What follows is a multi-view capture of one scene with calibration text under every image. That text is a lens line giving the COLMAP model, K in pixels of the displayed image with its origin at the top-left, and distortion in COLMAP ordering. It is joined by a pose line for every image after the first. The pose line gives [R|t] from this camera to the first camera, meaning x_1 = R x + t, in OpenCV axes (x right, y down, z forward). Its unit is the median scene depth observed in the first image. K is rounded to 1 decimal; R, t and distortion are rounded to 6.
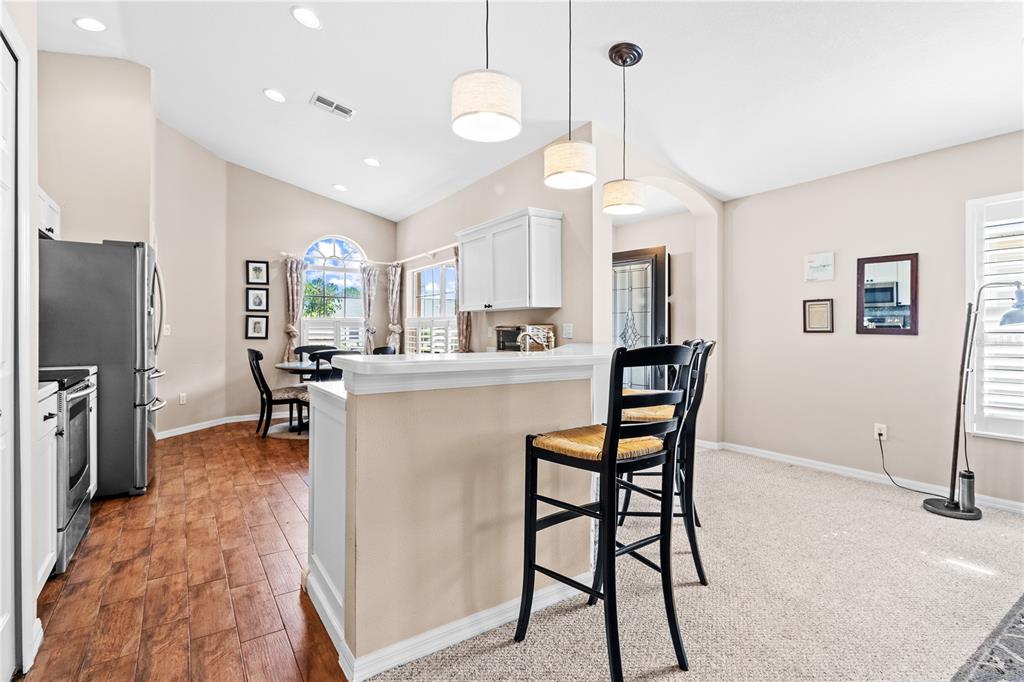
lens RADIAL K [[482.9, 0, 516.1], [0, 482.9, 330.8], [0, 0, 1]] dist [-0.000557, -0.000148]
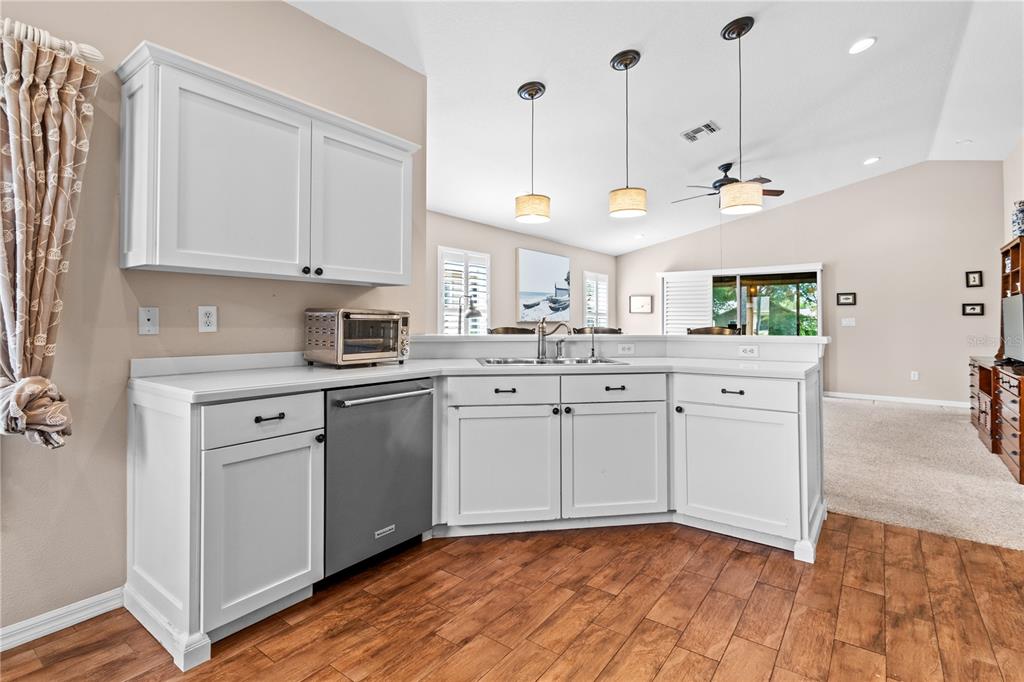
lens RADIAL K [[488.0, 0, 524.1], [0, 488.0, 312.9], [0, 0, 1]] dist [0.003135, 0.000597]
pose [[-0.324060, 0.015462, 0.945910, -0.916072], [-0.008557, 0.999778, -0.019274, 0.004080], [-0.945998, -0.014340, -0.323856, 1.421347]]
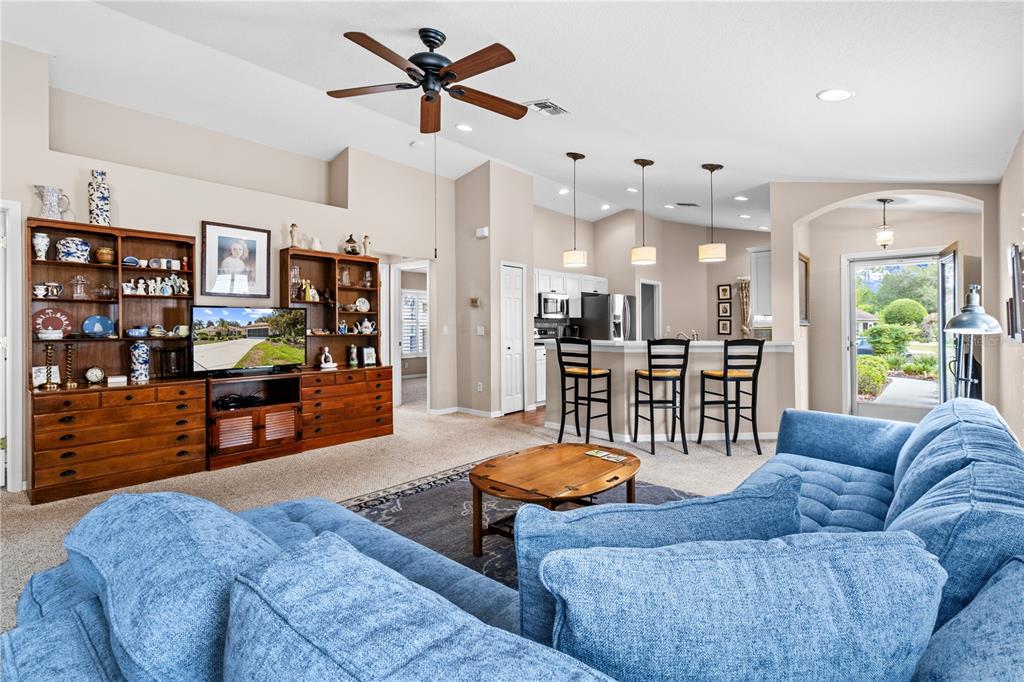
lens RADIAL K [[479.6, 0, 518.1], [0, 479.6, 325.6], [0, 0, 1]] dist [-0.000131, 0.000013]
pose [[0.249958, -0.001543, -0.968255, 1.709594], [0.002907, 0.999995, -0.000843, -0.028014], [0.968252, -0.002604, 0.249961, -0.069395]]
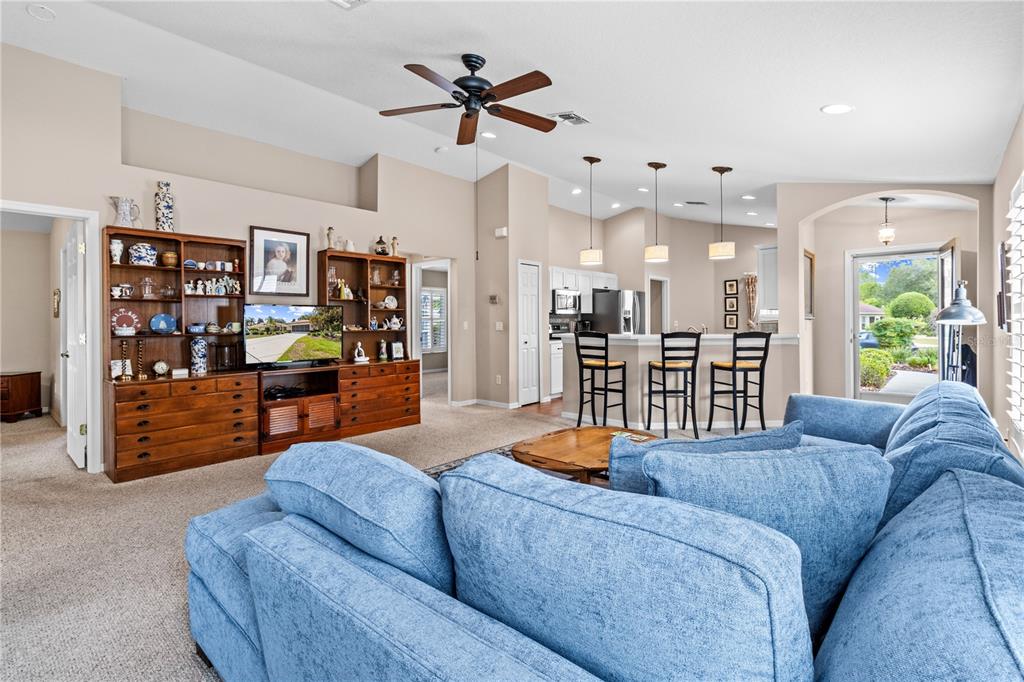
lens RADIAL K [[482.9, 0, 516.1], [0, 482.9, 330.8], [0, 0, 1]] dist [-0.000557, -0.000148]
pose [[0.241440, 0.014251, -0.970311, 1.819700], [0.009806, 0.999805, 0.017125, -0.023467], [0.970366, -0.013649, 0.241254, -0.175653]]
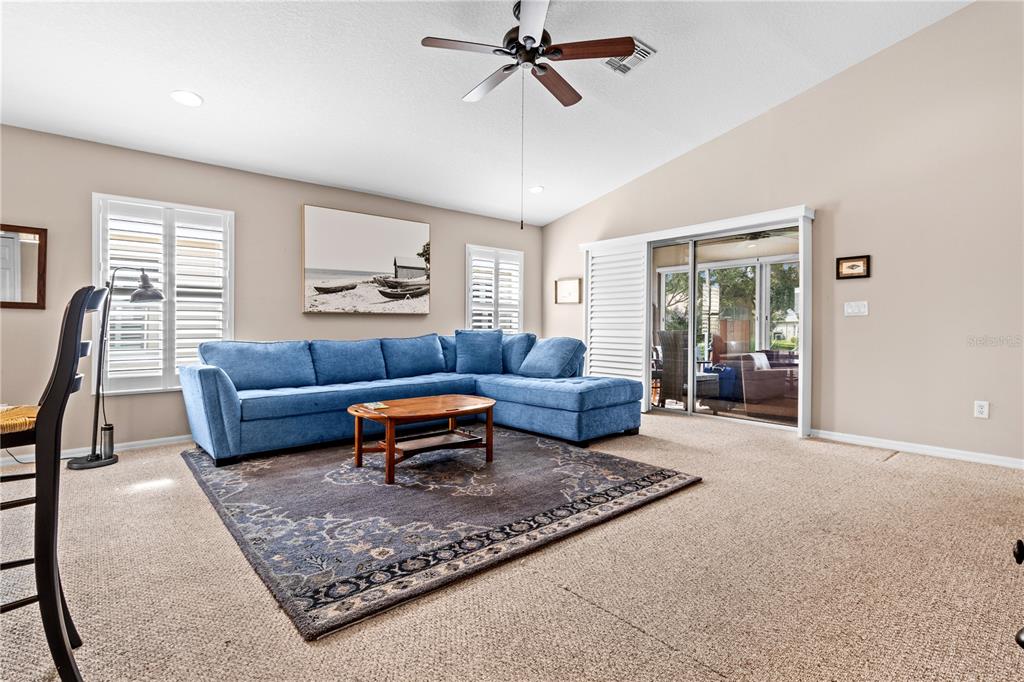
lens RADIAL K [[482.9, 0, 516.1], [0, 482.9, 330.8], [0, 0, 1]] dist [-0.000557, -0.000148]
pose [[-0.113362, -0.008394, 0.993518, -0.344567], [-0.005620, 0.999954, 0.007807, 0.047714], [-0.993538, -0.004698, -0.113404, 0.146528]]
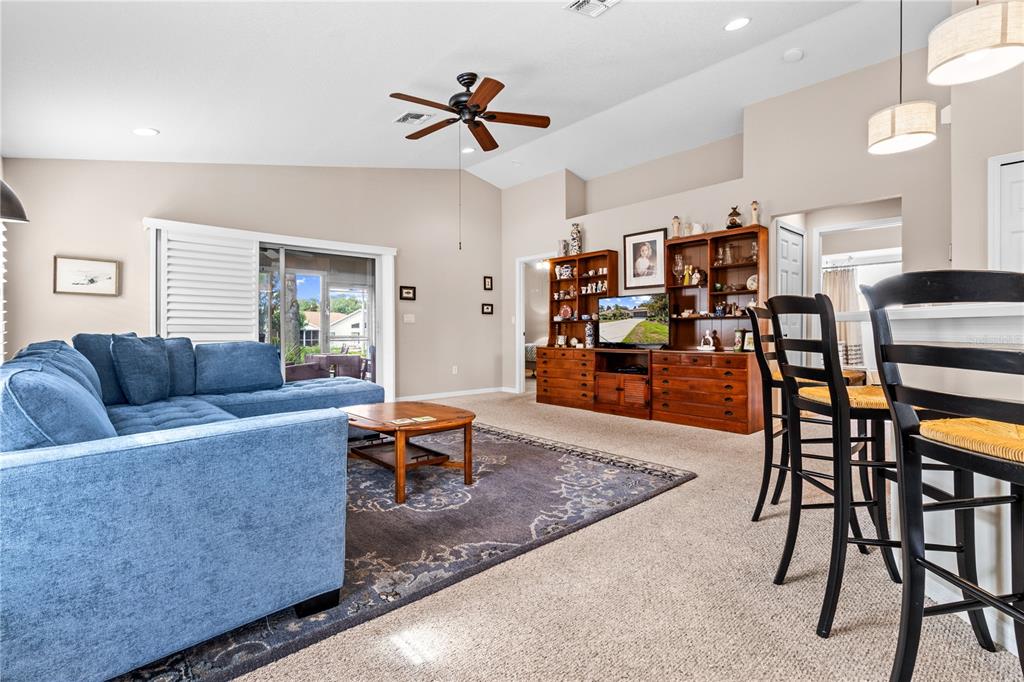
lens RADIAL K [[479.6, 0, 518.1], [0, 479.6, 325.6], [0, 0, 1]] dist [-0.000131, 0.000013]
pose [[-0.990590, 0.000205, -0.136862, 0.741211], [0.002477, 0.999862, -0.016432, 0.060932], [0.136840, -0.016617, -0.990454, 1.331942]]
